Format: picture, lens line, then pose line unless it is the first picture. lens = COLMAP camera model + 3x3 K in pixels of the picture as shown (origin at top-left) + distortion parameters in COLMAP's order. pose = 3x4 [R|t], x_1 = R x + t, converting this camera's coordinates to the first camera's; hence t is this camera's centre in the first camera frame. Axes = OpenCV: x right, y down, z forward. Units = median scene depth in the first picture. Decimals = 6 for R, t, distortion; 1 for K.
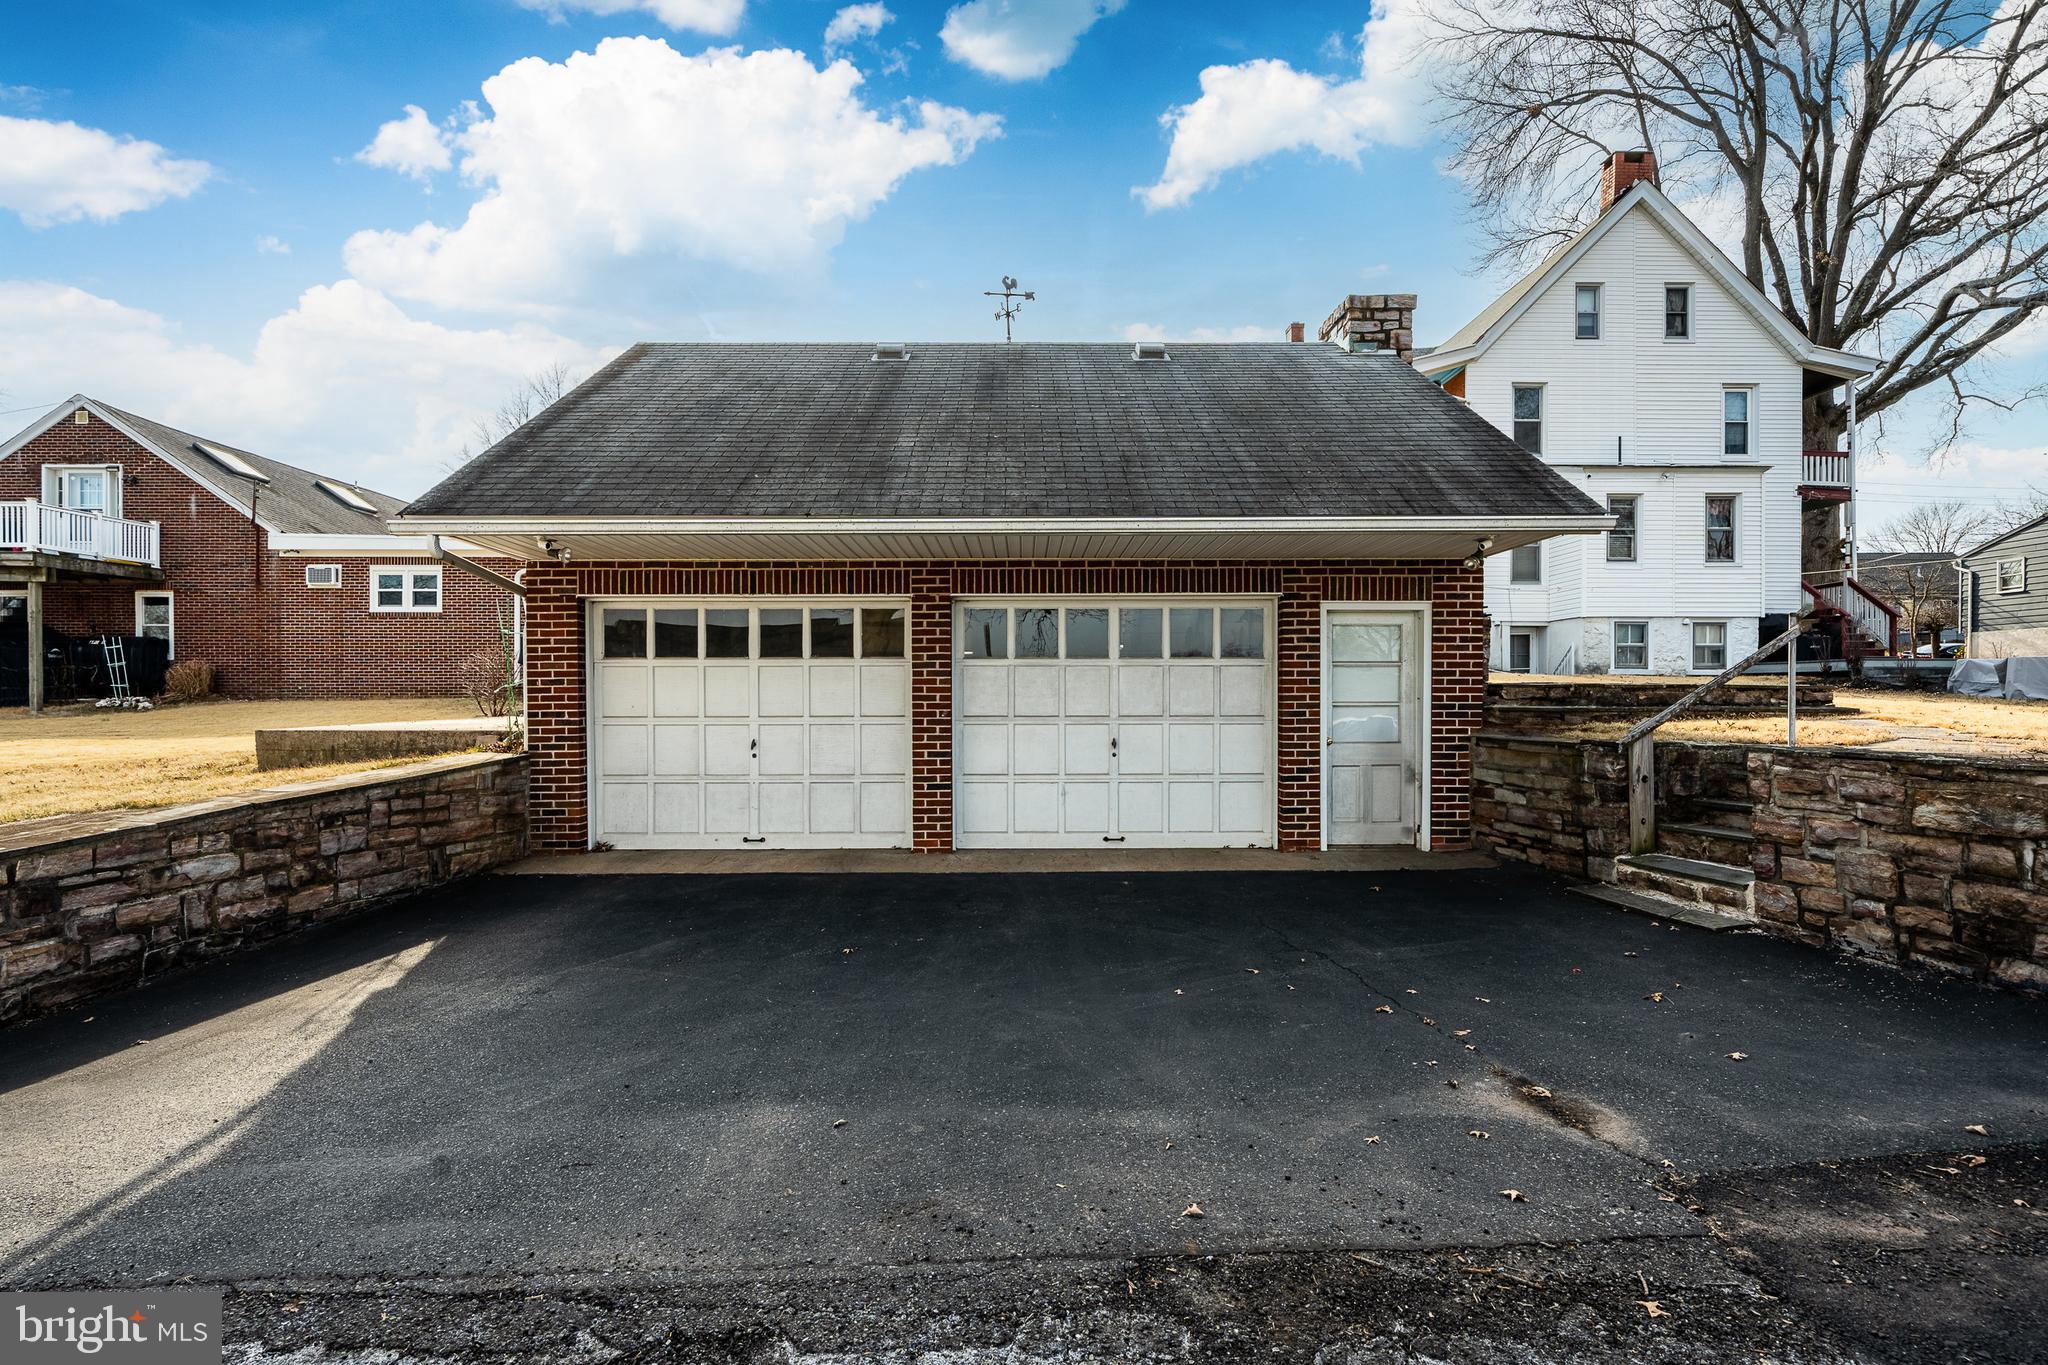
lens RADIAL K [[1019.8, 0, 1023.9], [0, 1019.8, 687.9], [0, 0, 1]] dist [-0.002350, 0.000164]
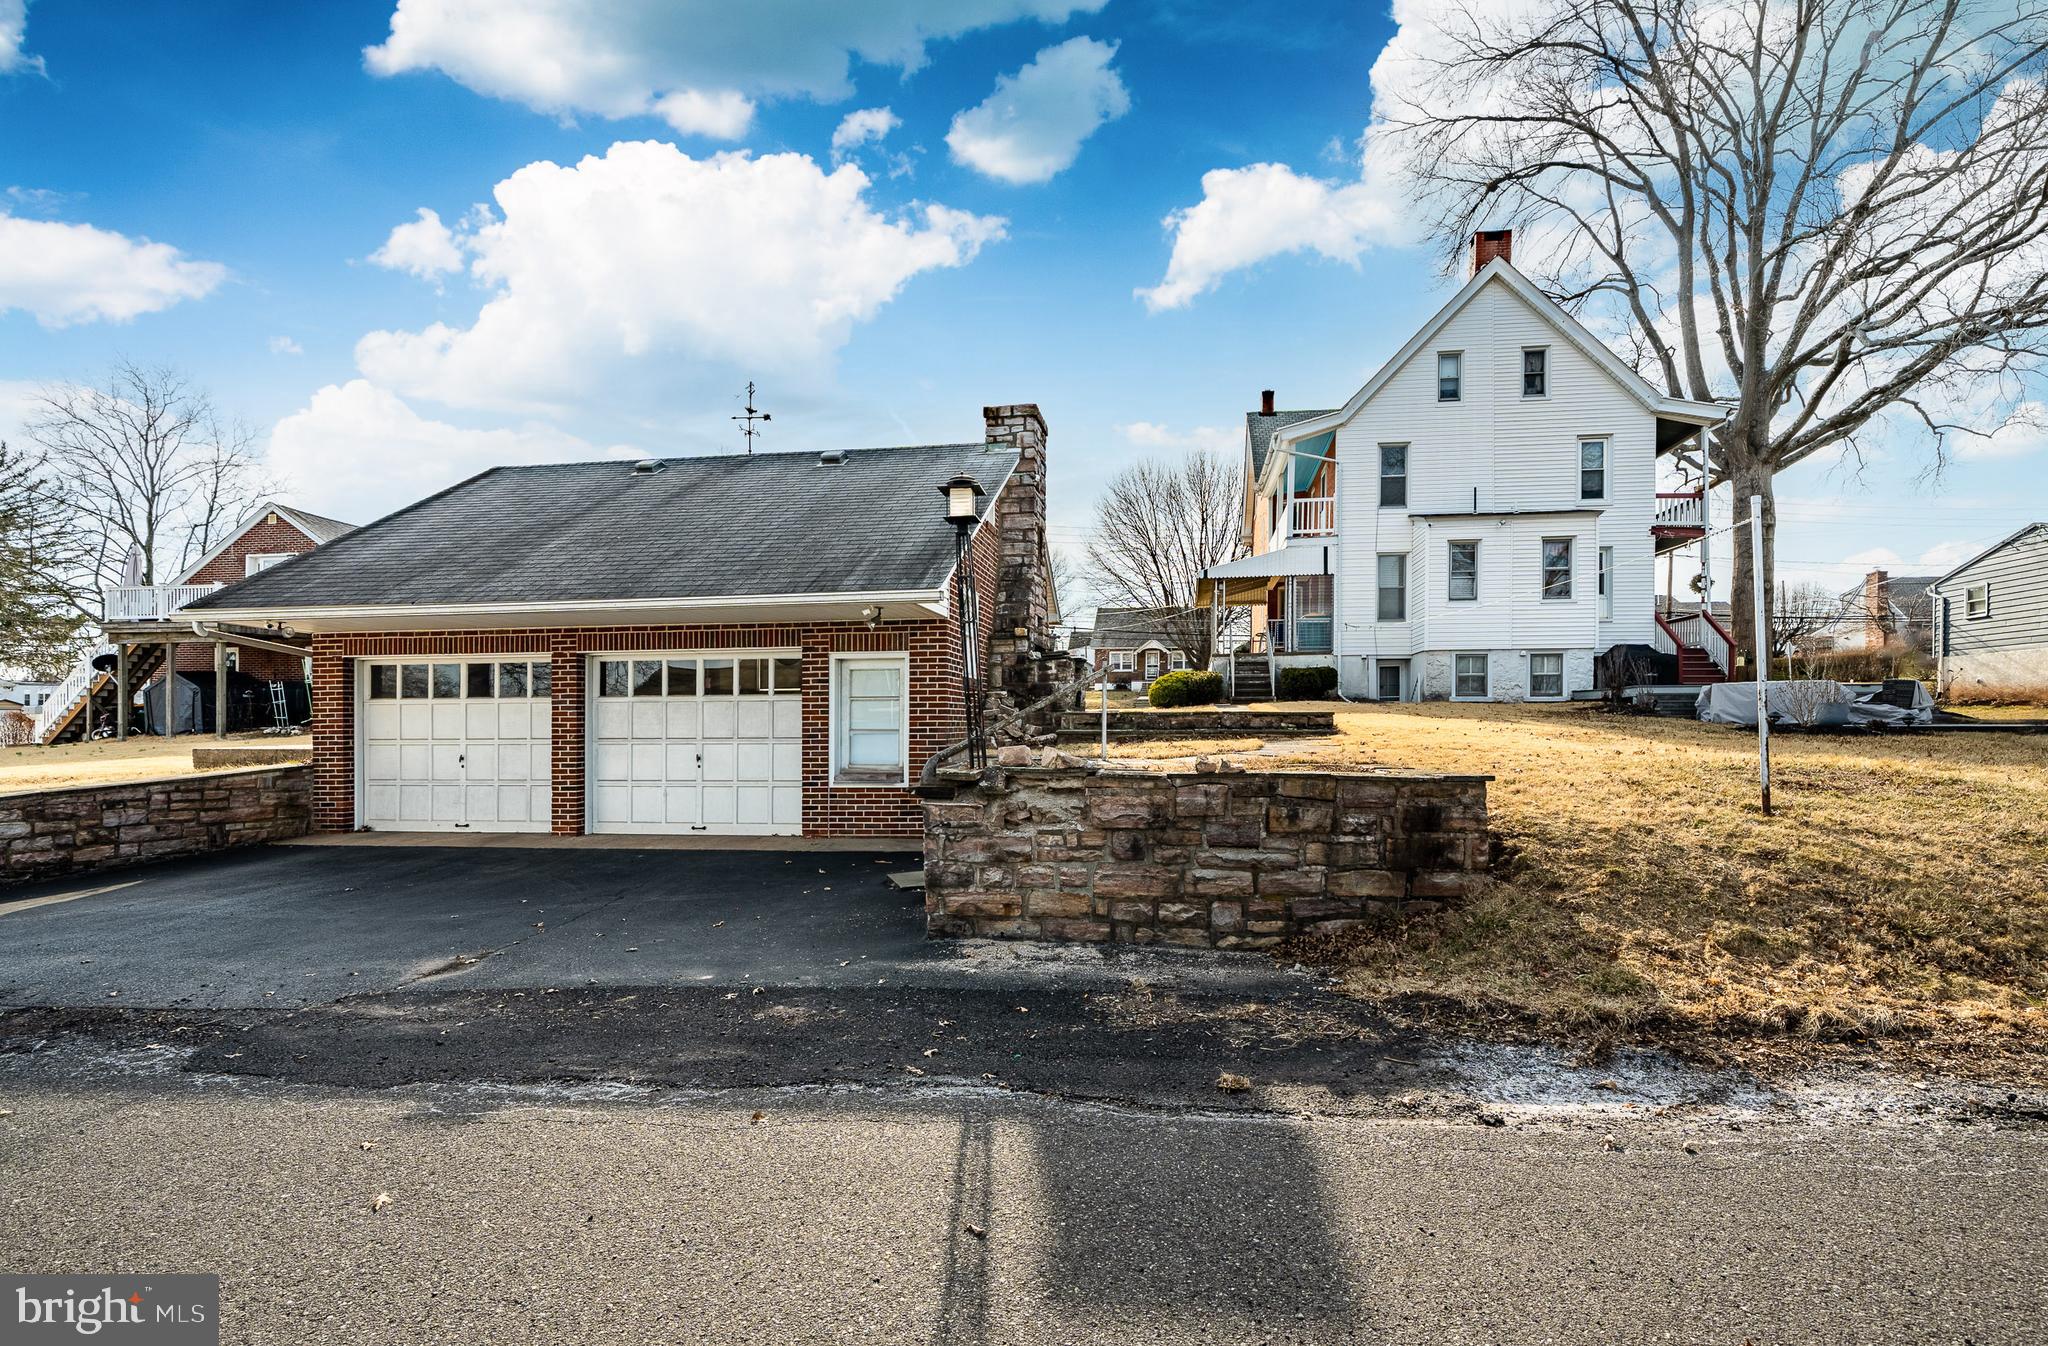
lens RADIAL K [[887.8, 0, 961.3], [0, 887.8, 705.7], [0, 0, 1]] dist [-0.002854, 0.000240]
pose [[0.990026, -0.006963, -0.140714, 0.599291], [0.005347, 0.999915, -0.011861, 0.000084], [0.140785, 0.010990, 0.989979, -0.129180]]
